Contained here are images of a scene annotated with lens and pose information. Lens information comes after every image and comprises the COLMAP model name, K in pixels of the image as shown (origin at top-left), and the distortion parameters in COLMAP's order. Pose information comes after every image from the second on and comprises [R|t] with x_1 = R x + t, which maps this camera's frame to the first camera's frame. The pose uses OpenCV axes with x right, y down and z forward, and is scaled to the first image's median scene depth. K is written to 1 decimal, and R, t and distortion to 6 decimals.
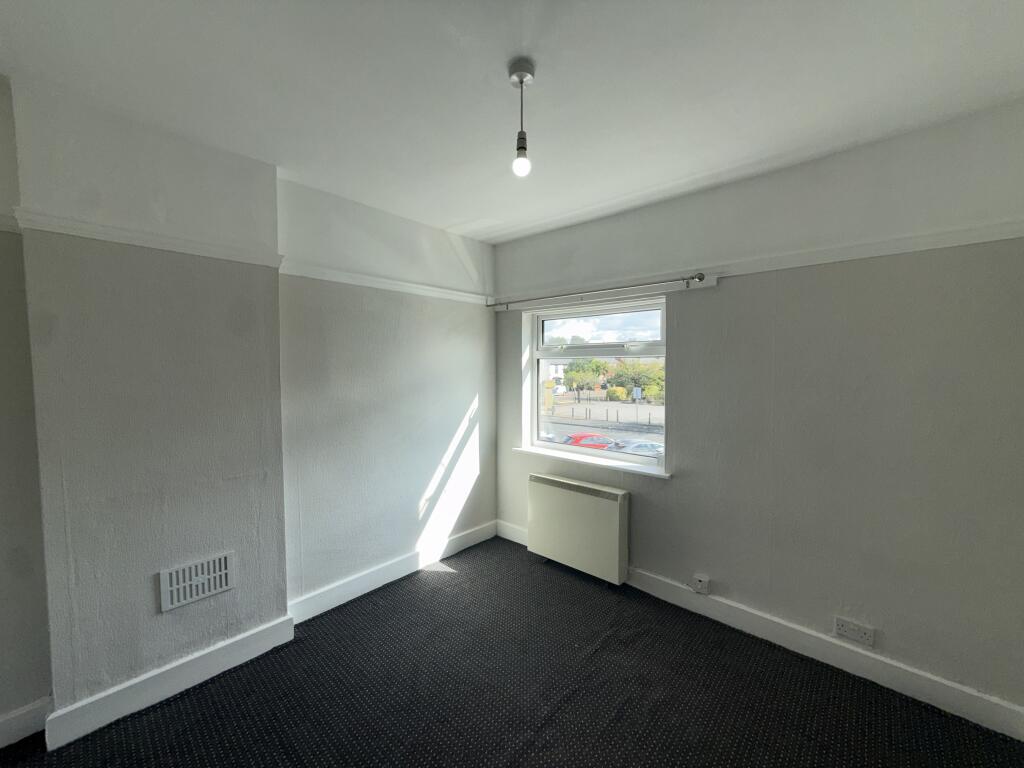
lens RADIAL K [[410.1, 0, 512.0], [0, 410.1, 384.0], [0, 0, 1]] dist [0.001152, -0.000147]
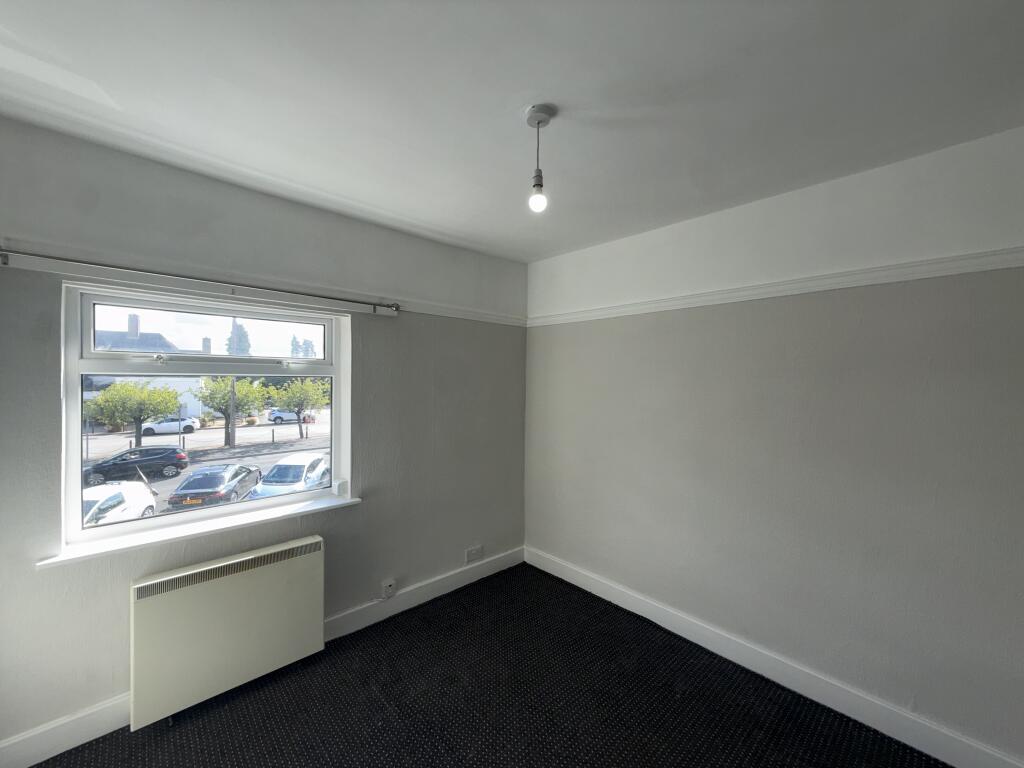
lens RADIAL K [[414.0, 0, 512.0], [0, 414.0, 384.0], [0, 0, 1]] dist [-0.001891, -0.000153]
pose [[0.065407, -0.003201, 0.997854, -0.573533], [0.042104, 0.999113, 0.000445, -0.034984], [-0.996970, 0.041985, 0.065483, 0.558071]]
